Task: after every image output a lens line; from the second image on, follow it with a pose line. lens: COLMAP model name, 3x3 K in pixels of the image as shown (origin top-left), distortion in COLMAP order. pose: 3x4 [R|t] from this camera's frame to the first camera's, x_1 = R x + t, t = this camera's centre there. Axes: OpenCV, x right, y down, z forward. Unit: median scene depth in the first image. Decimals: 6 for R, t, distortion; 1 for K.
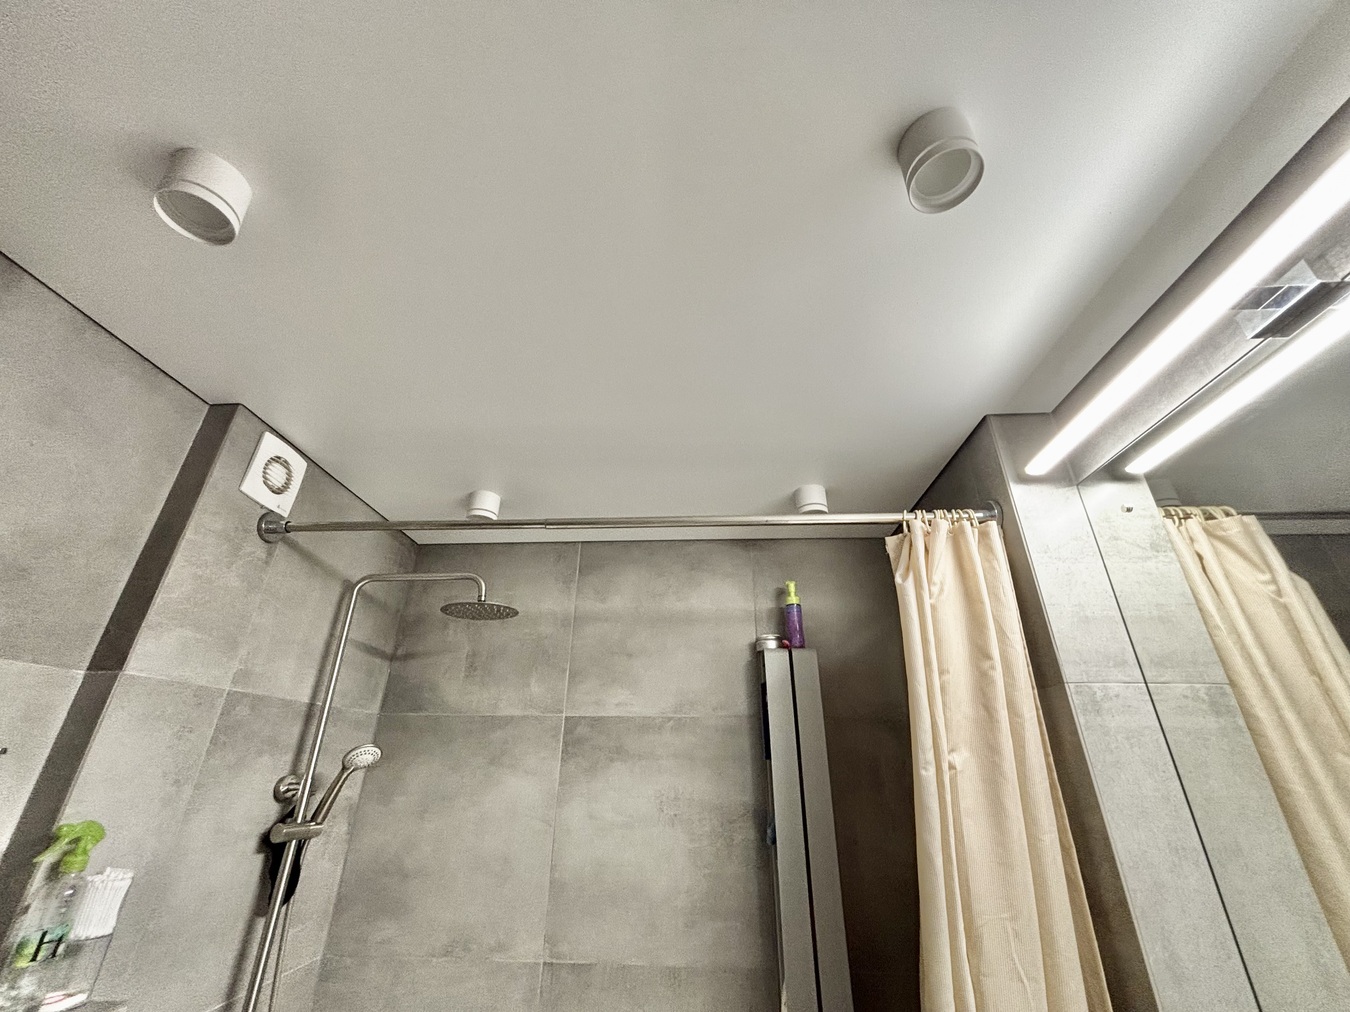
lens RADIAL K [[546.0, 0, 672.6], [0, 546.0, 504.1], [0, 0, 1]] dist [-0.001573, 0.000681]
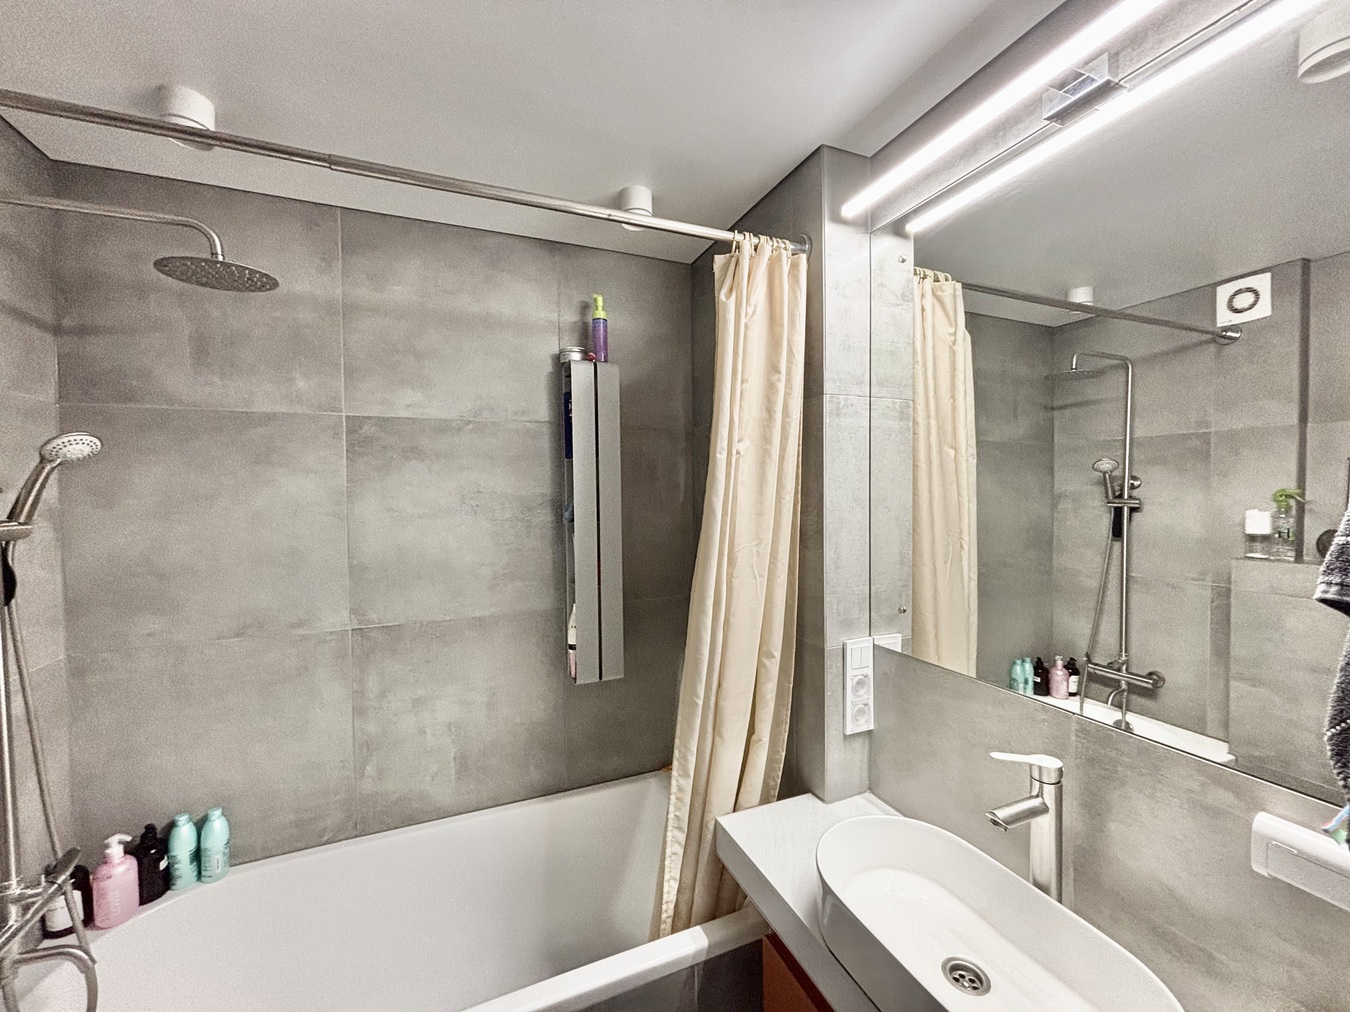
lens RADIAL K [[546.0, 0, 678.5], [0, 546.0, 504.3], [0, 0, 1]] dist [-0.001573, 0.000681]
pose [[0.895665, -0.031594, 0.443606, -0.145839], [-0.175198, 0.891746, 0.417245, 0.058945], [-0.408767, -0.451431, 0.793171, -0.019438]]
